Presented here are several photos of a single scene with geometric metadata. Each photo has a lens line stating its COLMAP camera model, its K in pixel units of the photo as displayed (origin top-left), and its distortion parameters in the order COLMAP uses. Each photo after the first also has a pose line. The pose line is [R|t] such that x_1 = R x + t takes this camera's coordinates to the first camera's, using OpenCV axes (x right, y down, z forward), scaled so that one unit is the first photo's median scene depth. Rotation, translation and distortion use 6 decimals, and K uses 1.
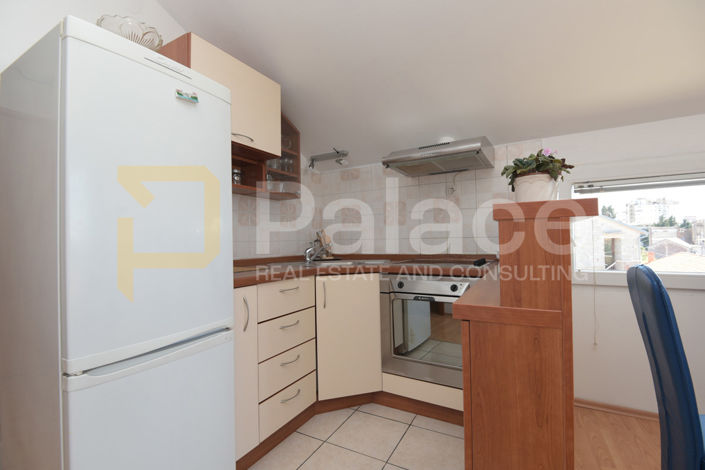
lens RADIAL K [[323.6, 0, 350.4], [0, 323.6, 235.0], [0, 0, 1]] dist [-0.021676, -0.001437]
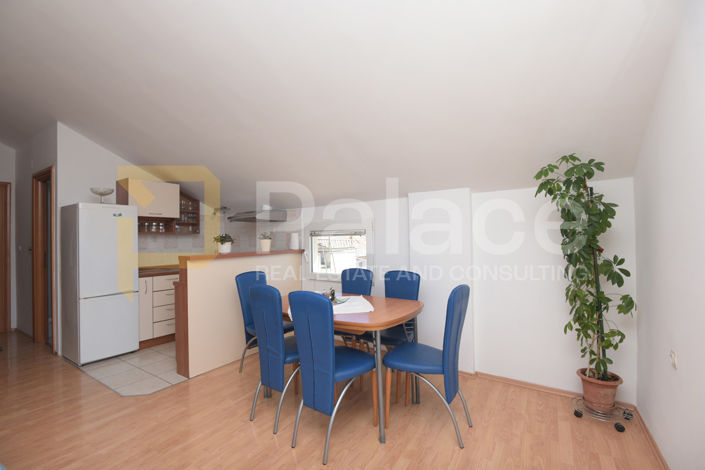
lens RADIAL K [[323.6, 0, 352.6], [0, 323.6, 236.8], [0, 0, 1]] dist [-0.021676, -0.001437]
pose [[0.996669, 0.011141, -0.080784, 1.211397], [-0.009813, 0.999810, 0.016819, -0.180490], [0.080956, -0.015970, 0.996590, -1.143458]]
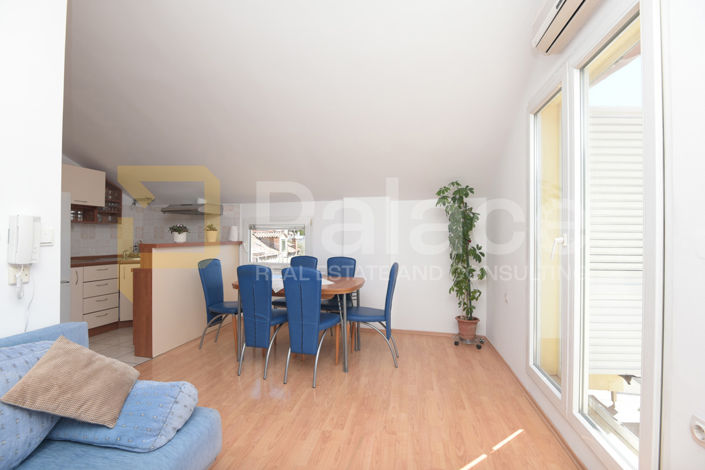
lens RADIAL K [[323.6, 0, 350.7], [0, 323.6, 236.8], [0, 0, 1]] dist [-0.021676, -0.001437]
pose [[0.958470, 0.030046, 0.283607, 0.791782], [-0.035190, 0.999295, 0.013057, -0.147254], [-0.283015, -0.022494, 0.958852, -1.556260]]
